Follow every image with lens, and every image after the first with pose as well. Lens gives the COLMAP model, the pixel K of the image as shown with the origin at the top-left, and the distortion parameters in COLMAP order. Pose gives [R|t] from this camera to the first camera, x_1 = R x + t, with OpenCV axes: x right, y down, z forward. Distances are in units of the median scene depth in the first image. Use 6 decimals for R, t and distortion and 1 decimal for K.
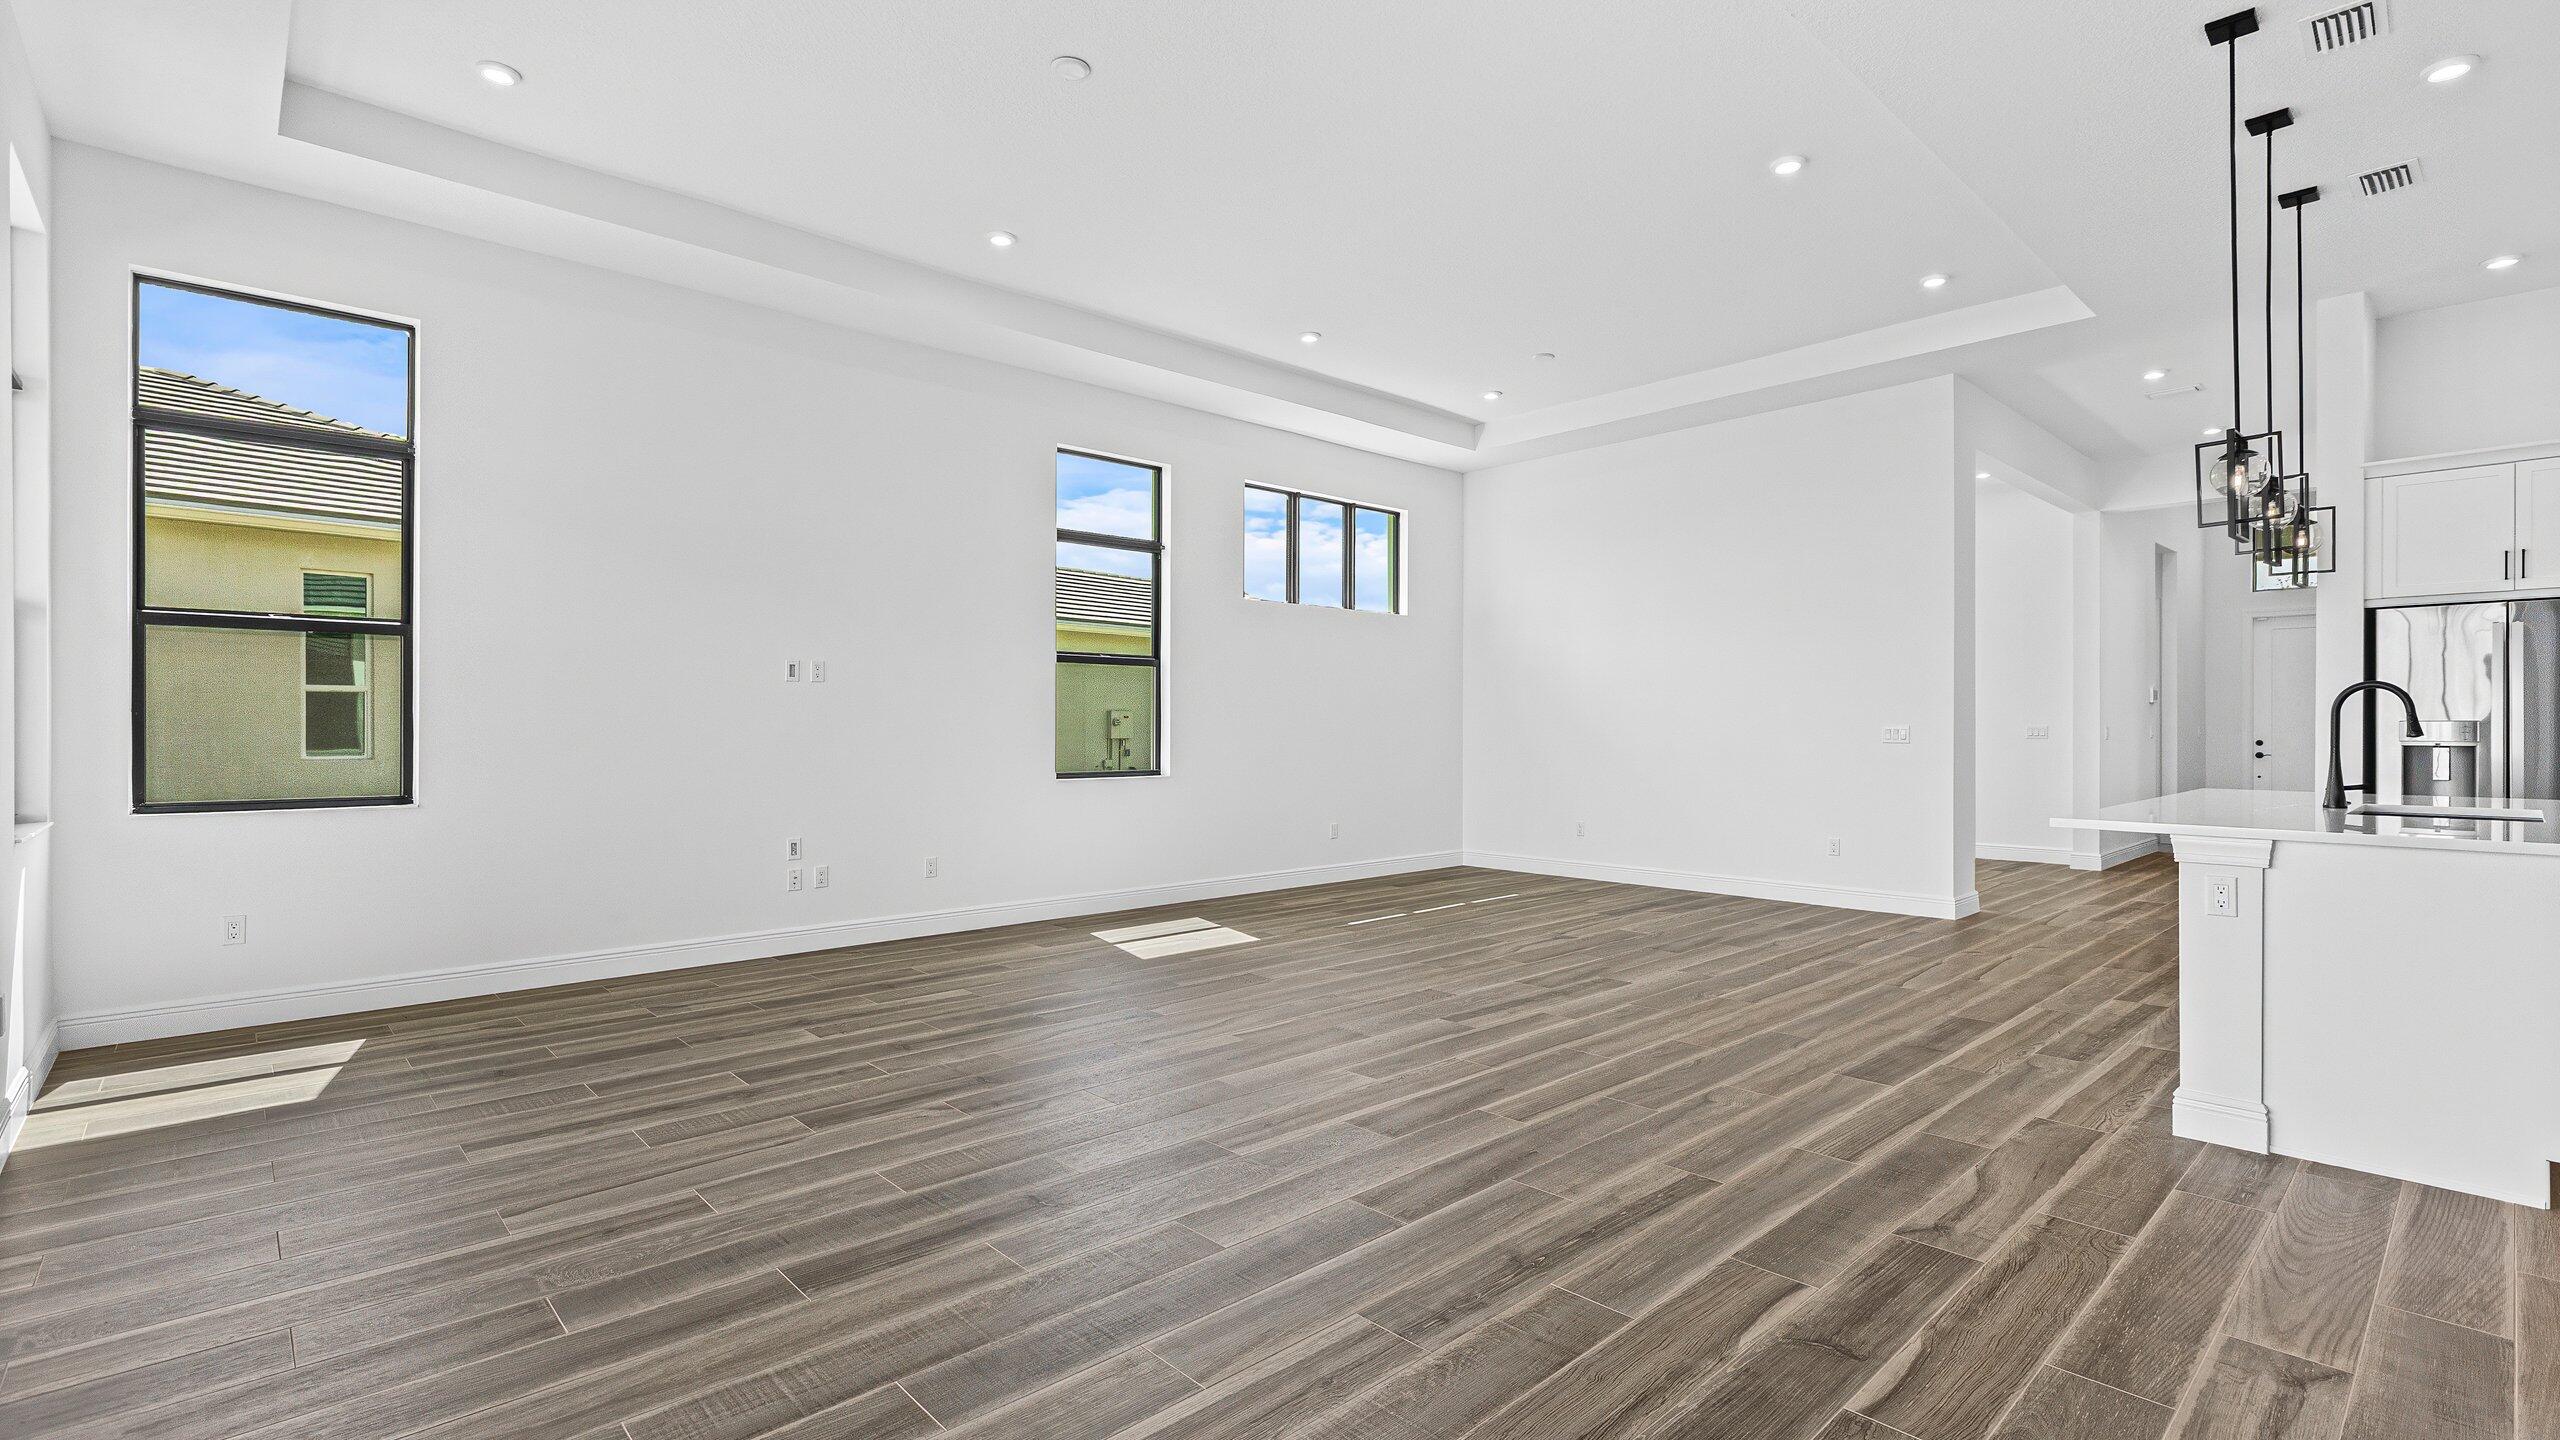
lens RADIAL K [[1158.6, 0, 1271.7], [0, 1158.6, 720.0], [0, 0, 1]] dist [0.001243, -0.000207]
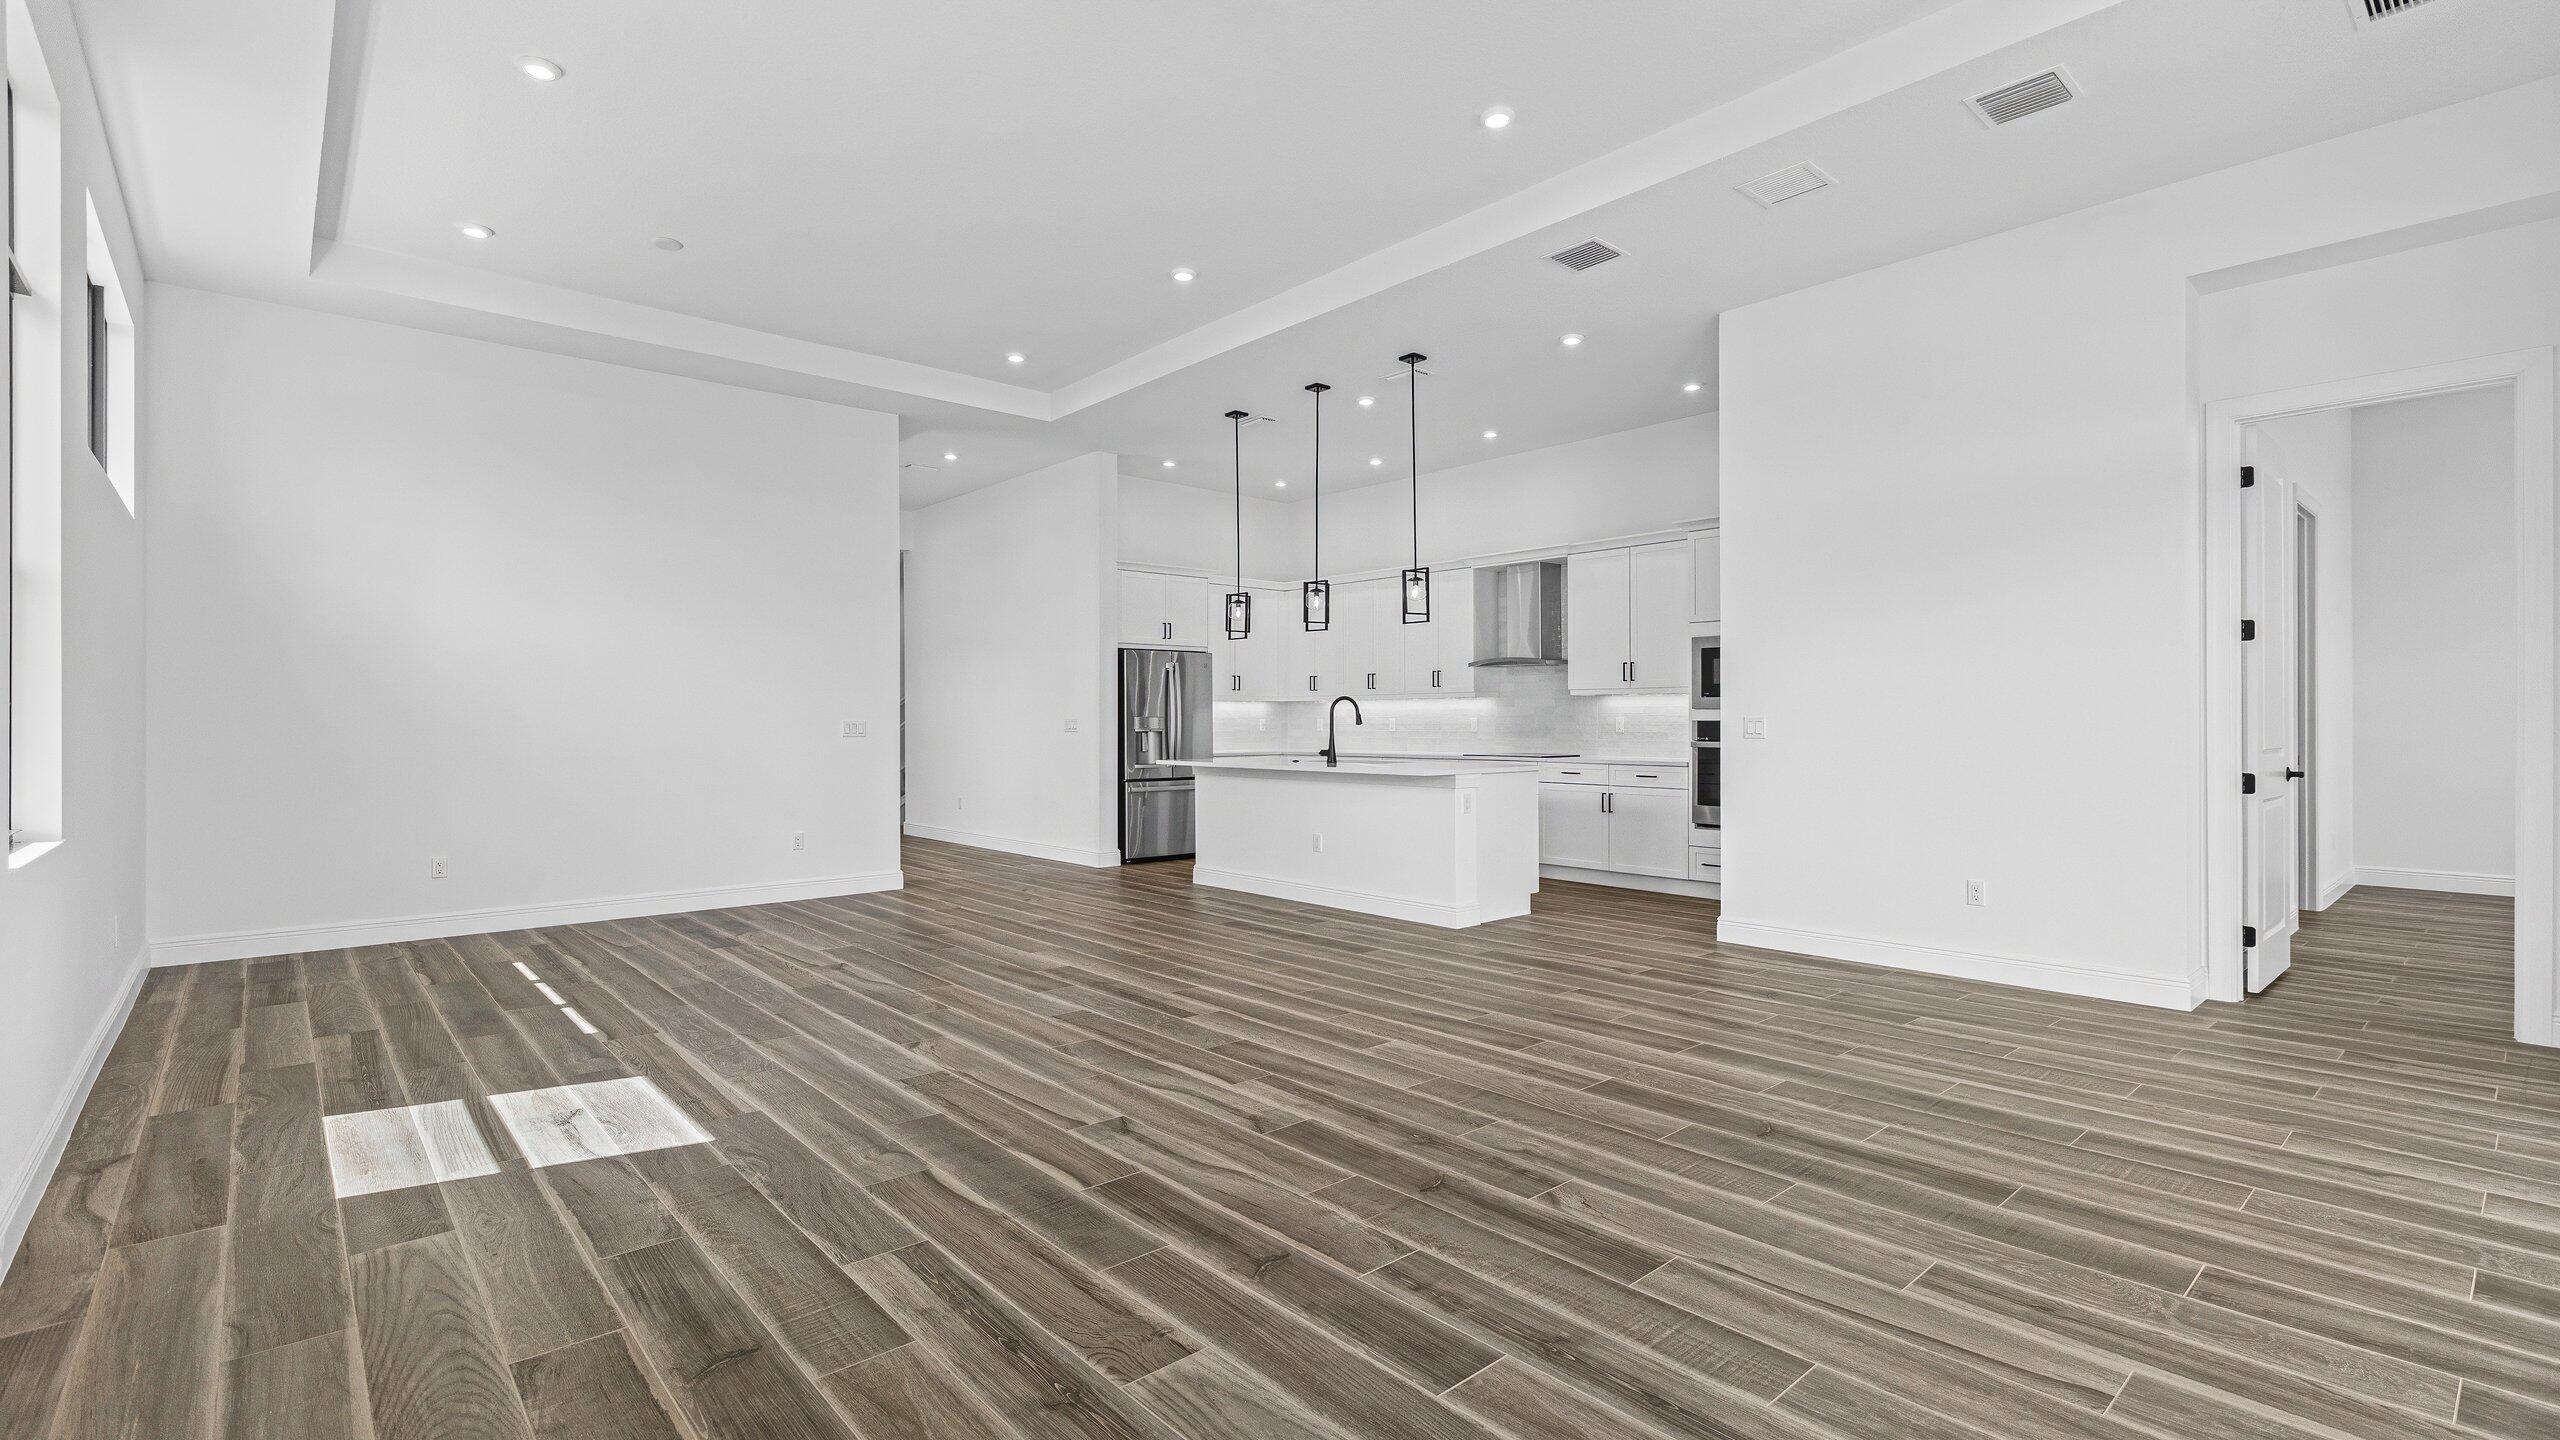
lens RADIAL K [[1149.9, 0, 1285.9], [0, 1149.9, 721.8], [0, 0, 1]] dist [0.000833, 0.000061]
pose [[0.011837, -0.001593, 0.999929, -1.094983], [-0.001256, 0.999998, 0.001608, 0.005796], [-0.999929, -0.001275, 0.011835, 1.190818]]
